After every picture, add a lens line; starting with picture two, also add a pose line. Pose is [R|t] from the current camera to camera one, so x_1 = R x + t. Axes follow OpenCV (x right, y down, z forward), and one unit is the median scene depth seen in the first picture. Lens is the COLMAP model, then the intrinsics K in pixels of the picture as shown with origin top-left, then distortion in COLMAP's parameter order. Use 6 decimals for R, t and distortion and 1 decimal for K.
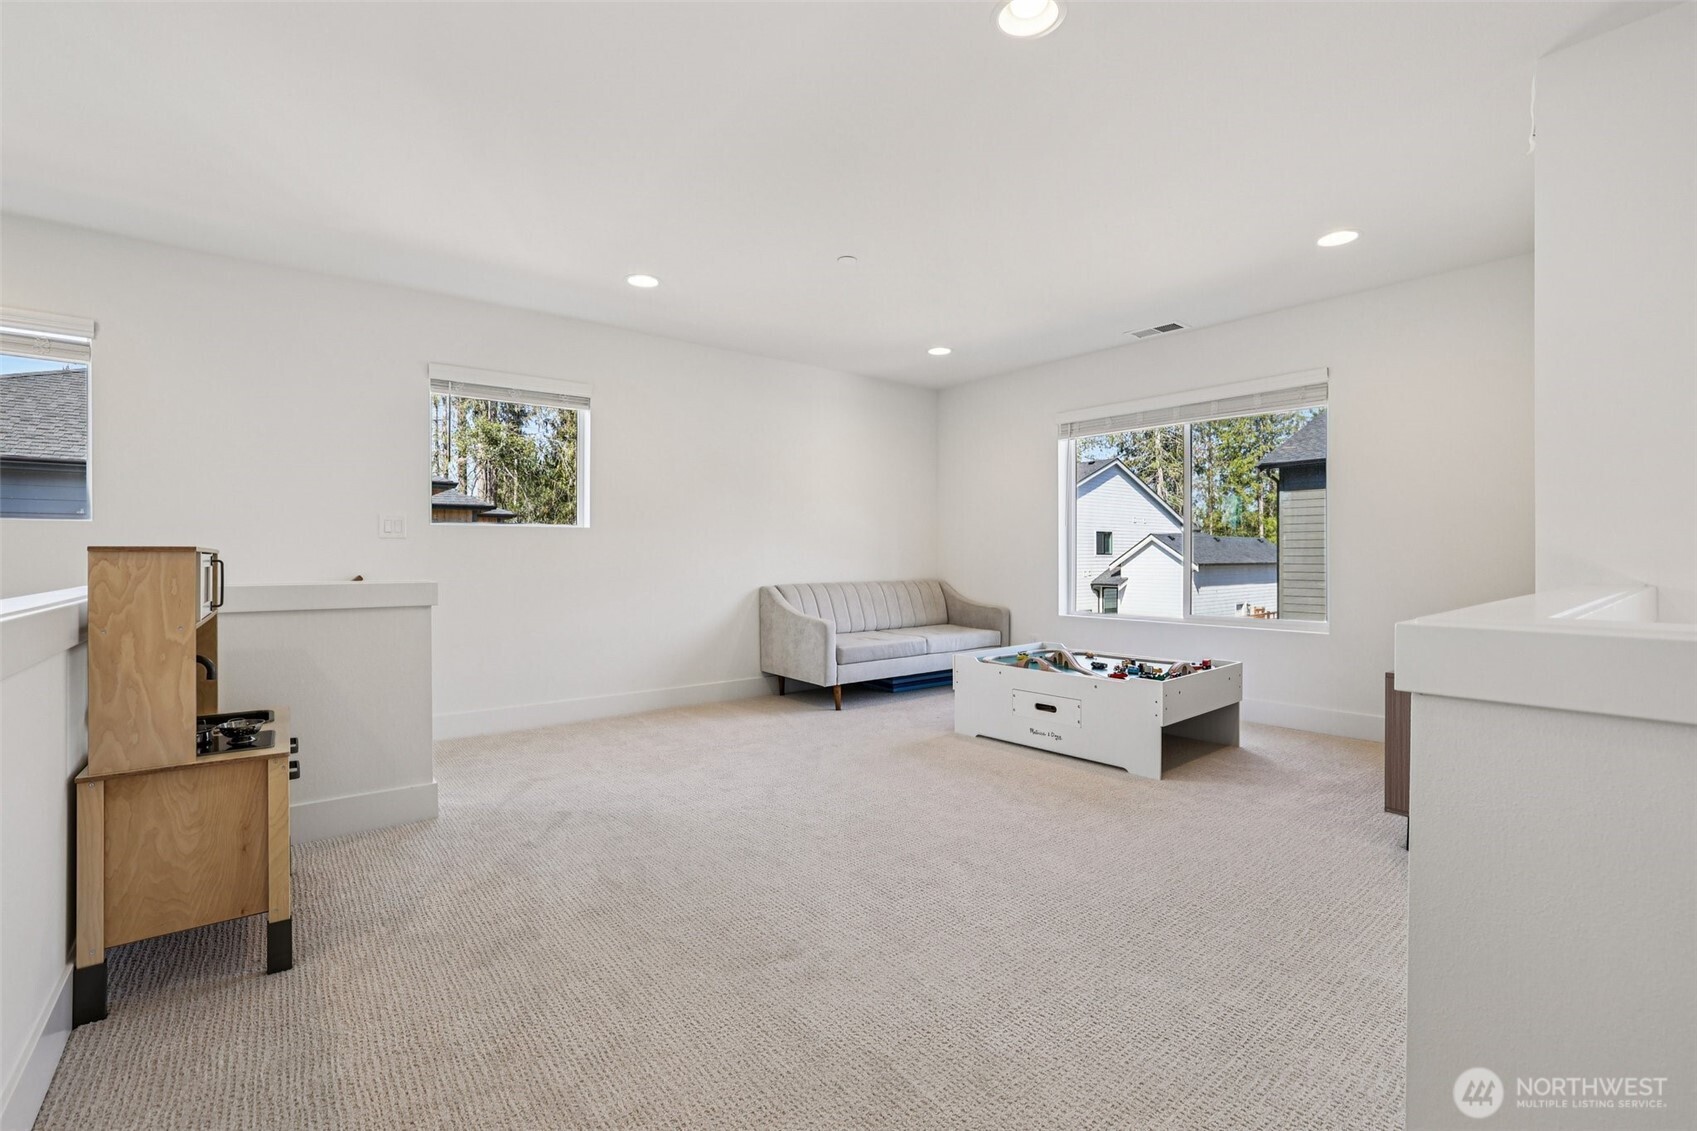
lens RADIAL K [[740.8, 0, 851.9], [0, 740.8, 551.8], [0, 0, 1]] dist [-0.032574, 0.013511]
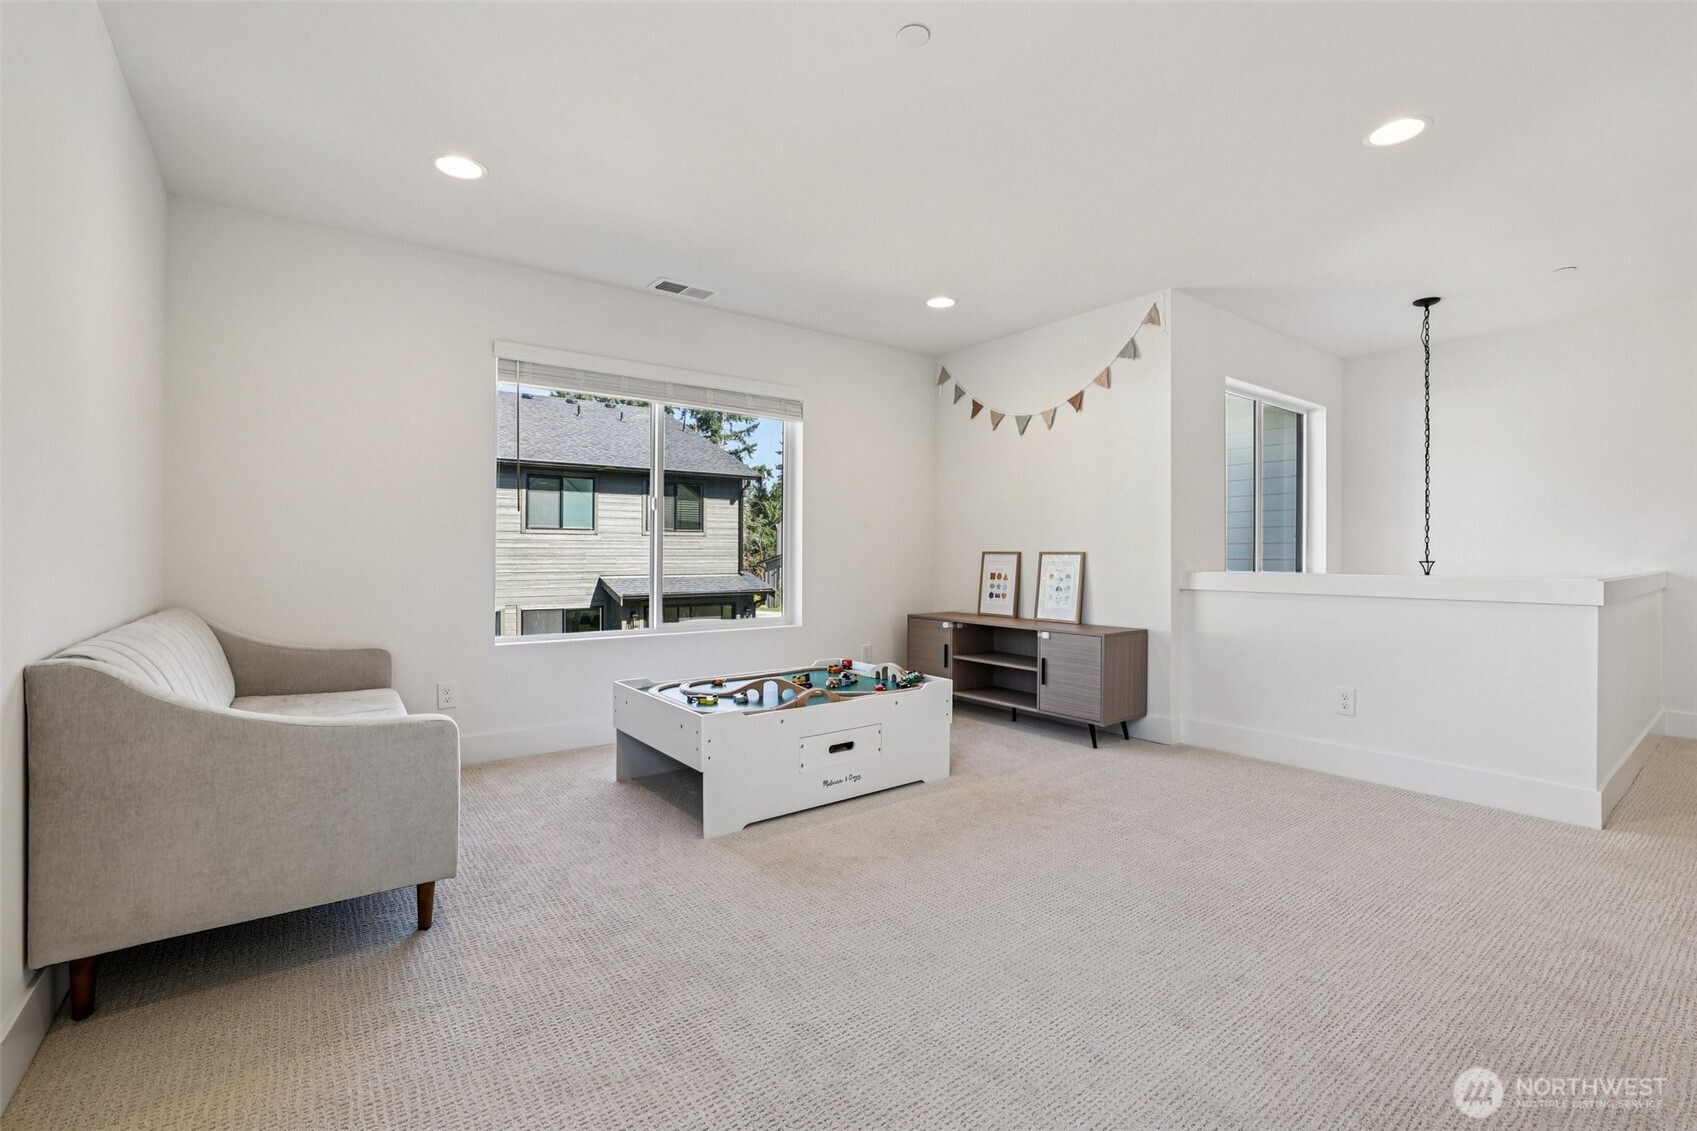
lens RADIAL K [[740.8, 0, 851.9], [0, 740.8, 551.8], [0, 0, 1]] dist [-0.032574, 0.013511]
pose [[0.032162, 0.002677, 0.999479, -0.504510], [-0.009635, 0.999951, -0.002369, 0.002168], [-0.999436, -0.009554, 0.032187, 0.910858]]
